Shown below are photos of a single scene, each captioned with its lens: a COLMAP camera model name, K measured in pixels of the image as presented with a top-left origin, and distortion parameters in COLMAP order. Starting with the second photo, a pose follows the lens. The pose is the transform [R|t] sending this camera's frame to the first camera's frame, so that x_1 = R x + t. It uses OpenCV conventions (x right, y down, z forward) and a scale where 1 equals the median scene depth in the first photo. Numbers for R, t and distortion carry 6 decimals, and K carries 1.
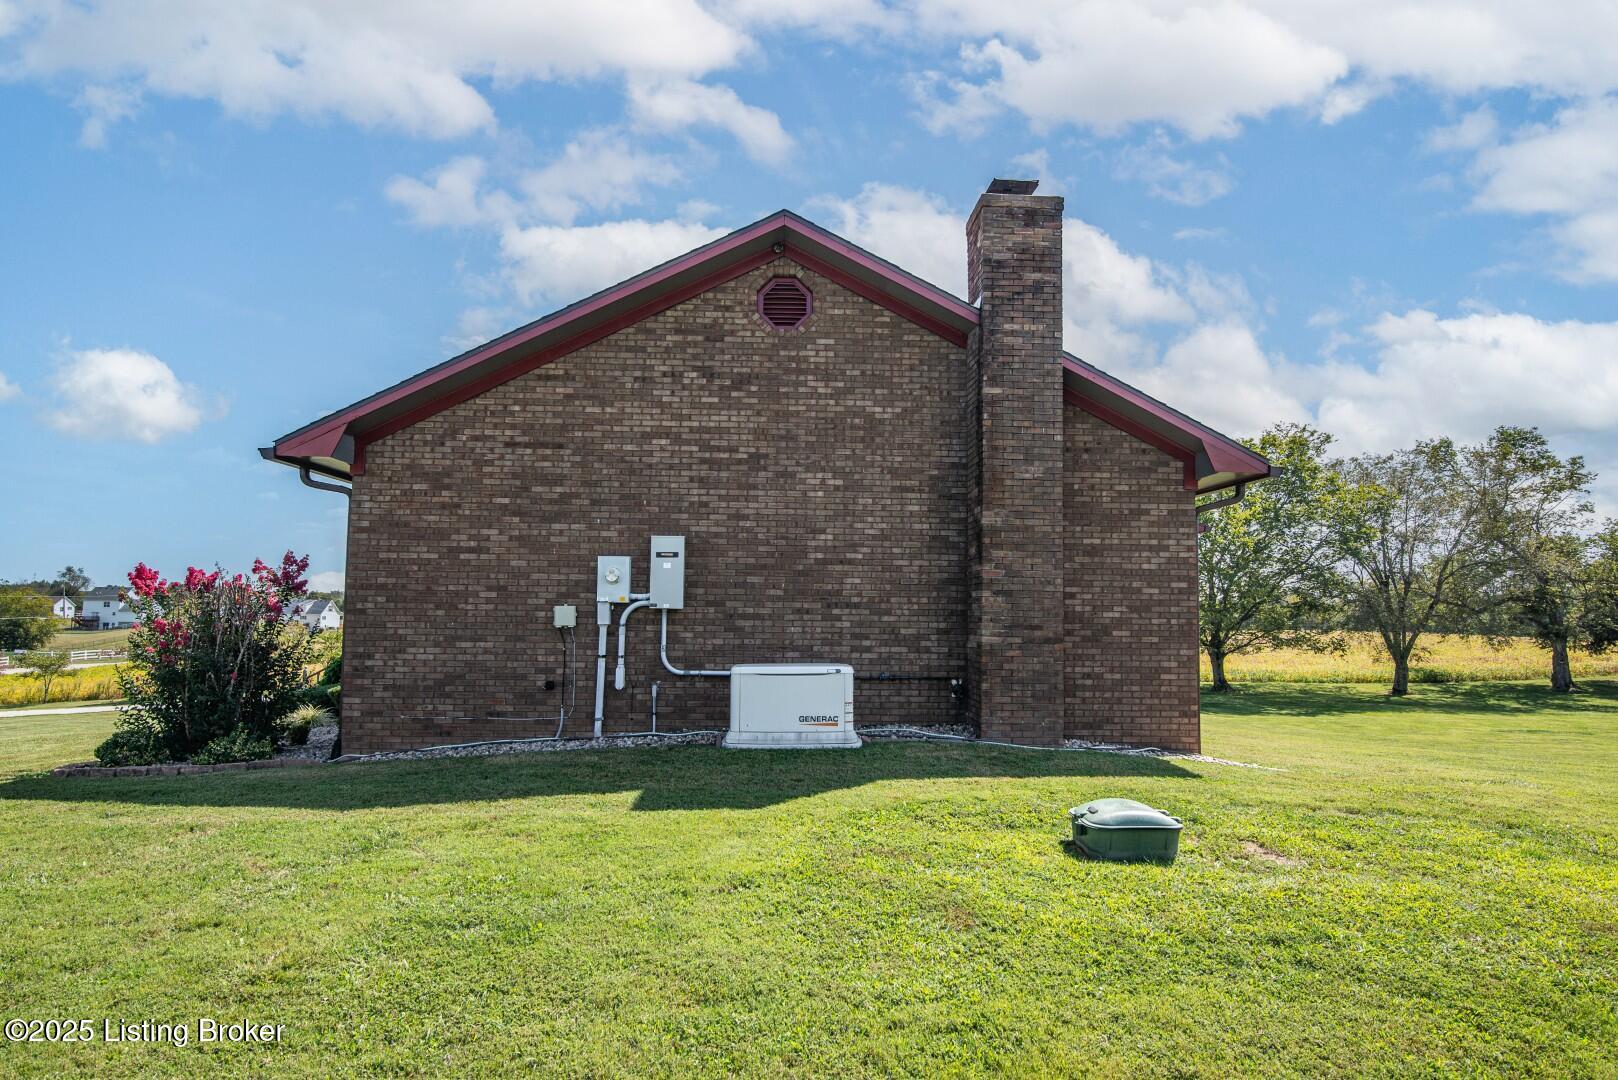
lens RADIAL K [[913.1, 0, 805.3], [0, 913.1, 564.0], [0, 0, 1]] dist [-0.000931, 0.000713]
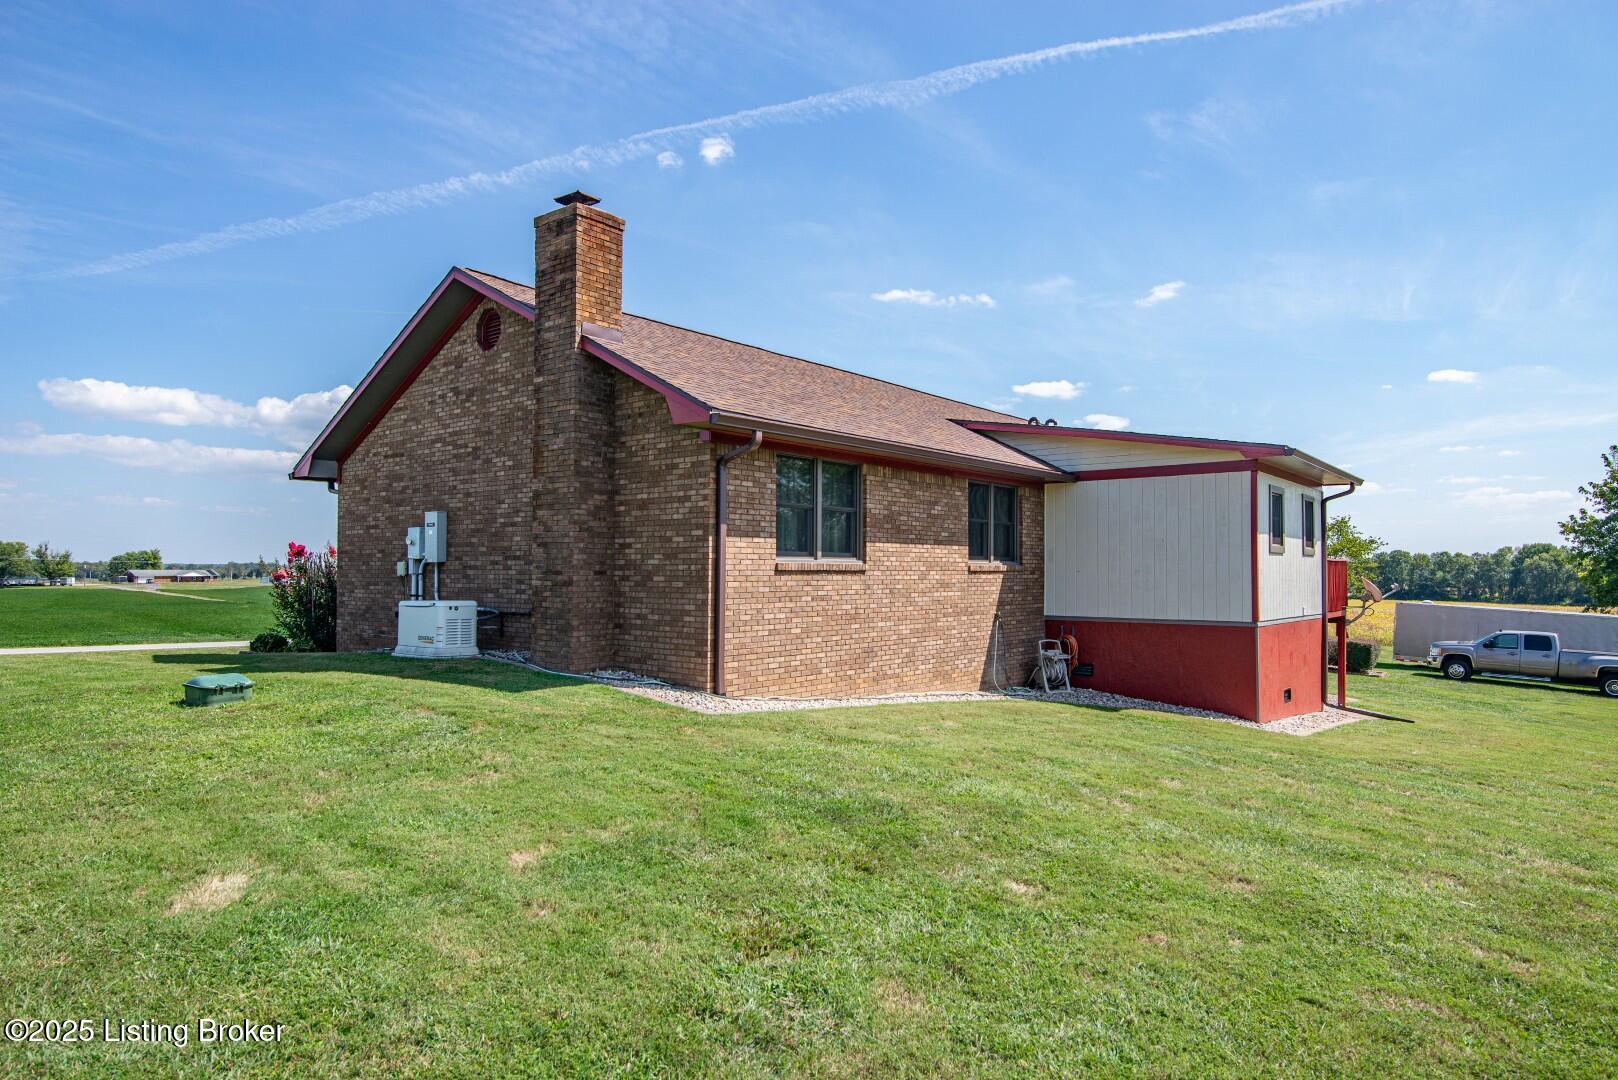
lens RADIAL K [[997.3, 0, 807.9], [0, 997.3, 565.1], [0, 0, 1]] dist [-0.004447, -0.000683]
pose [[0.735547, -0.014170, -0.677326, 1.301270], [0.037932, 0.999074, 0.020292, 0.042398], [0.676411, -0.040619, 0.735404, 0.239895]]
